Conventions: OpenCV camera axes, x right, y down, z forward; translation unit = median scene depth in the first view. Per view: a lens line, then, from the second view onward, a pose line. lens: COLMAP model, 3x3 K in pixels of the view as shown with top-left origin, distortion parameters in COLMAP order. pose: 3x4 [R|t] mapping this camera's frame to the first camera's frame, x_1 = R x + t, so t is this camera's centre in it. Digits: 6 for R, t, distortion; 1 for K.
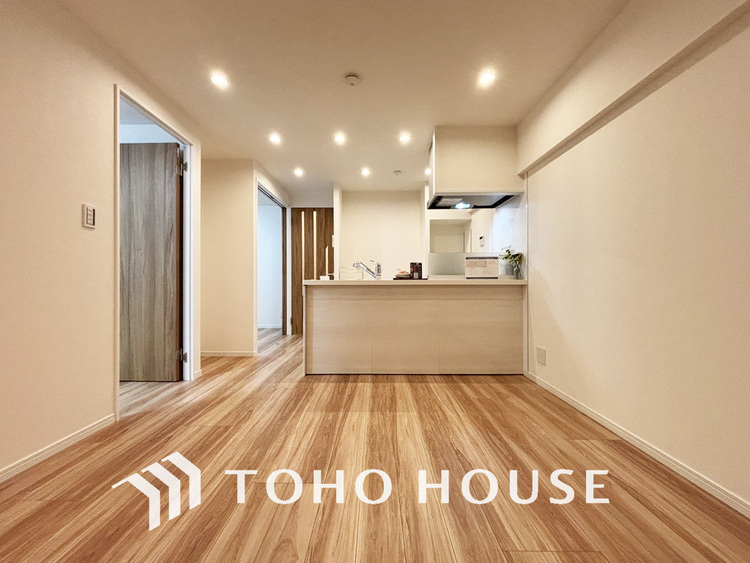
lens RADIAL K [[302.3, 0, 373.6], [0, 302.3, 280.7], [0, 0, 1]] dist [0.001433, -0.000090]
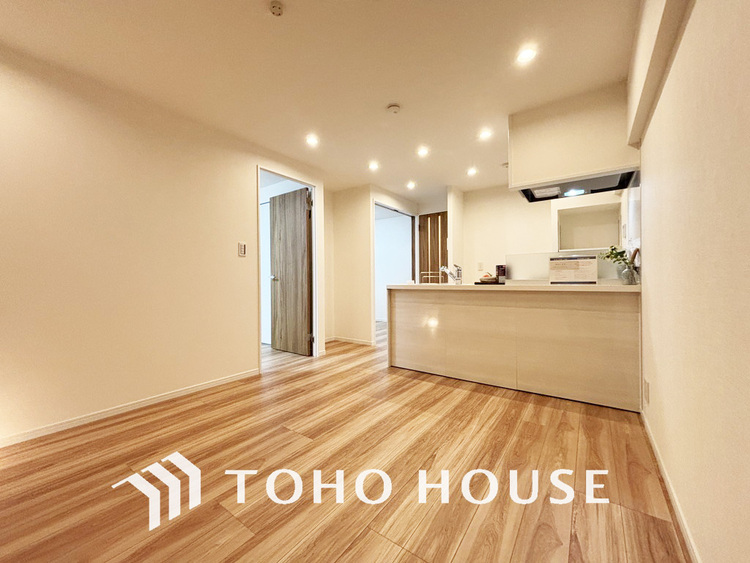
lens RADIAL K [[302.3, 0, 373.6], [0, 302.3, 280.7], [0, 0, 1]] dist [0.001433, -0.000090]
pose [[0.817240, -0.003221, -0.576288, 0.414634], [0.008702, 0.999939, 0.006751, -0.026866], [0.576231, -0.010532, 0.817219, 0.022805]]
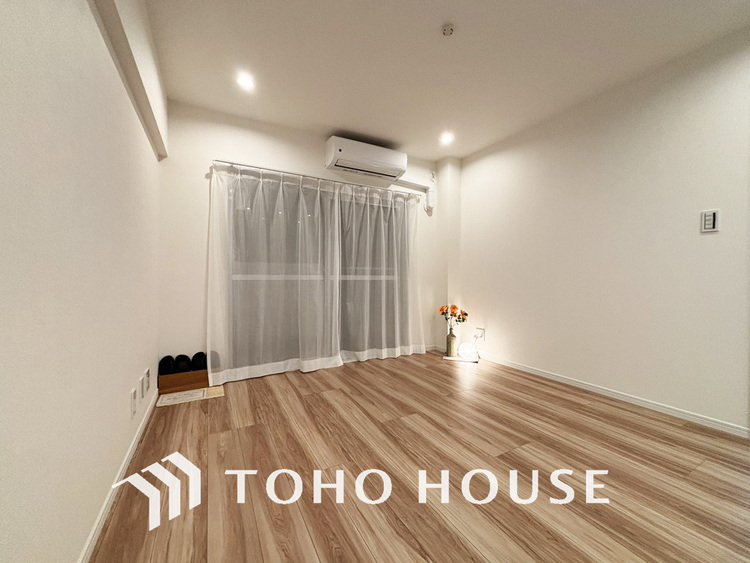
lens RADIAL K [[302.3, 0, 373.6], [0, 302.3, 280.7], [0, 0, 1]] dist [0.001433, -0.000090]
pose [[-0.872884, 0.006917, -0.487878, 0.395280], [0.001169, 0.999926, 0.012084, -0.011790], [0.487926, 0.009978, -0.872828, 0.874927]]
